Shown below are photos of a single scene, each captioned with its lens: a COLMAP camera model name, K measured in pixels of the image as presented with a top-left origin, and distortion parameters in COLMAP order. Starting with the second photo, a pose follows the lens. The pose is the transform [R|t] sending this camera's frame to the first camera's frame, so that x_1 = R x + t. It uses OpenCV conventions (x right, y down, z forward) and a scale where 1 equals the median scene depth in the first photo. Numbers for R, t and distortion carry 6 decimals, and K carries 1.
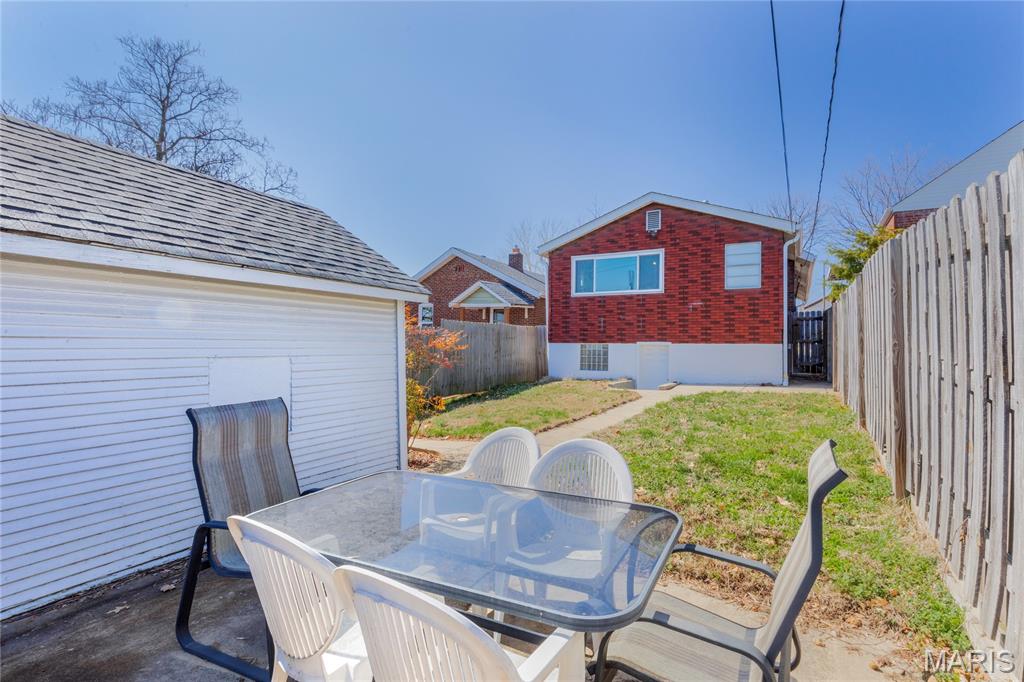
lens RADIAL K [[531.8, 0, 512.3], [0, 531.8, 342.3], [0, 0, 1]] dist [0.000209, 0.000030]
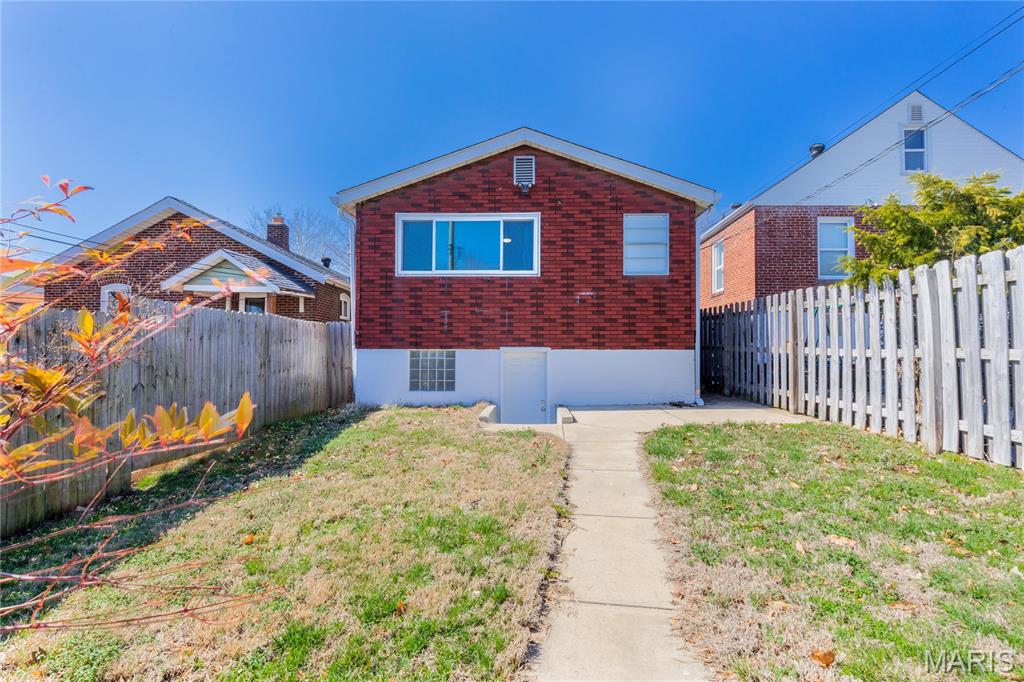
lens RADIAL K [[465.4, 0, 505.3], [0, 465.4, 342.9], [0, 0, 1]] dist [0.009707, -0.001856]
pose [[0.875742, 0.003047, 0.482771, -0.045917], [0.000611, 0.999972, -0.007420, -0.001716], [-0.482780, 0.006793, 0.875715, 0.477832]]
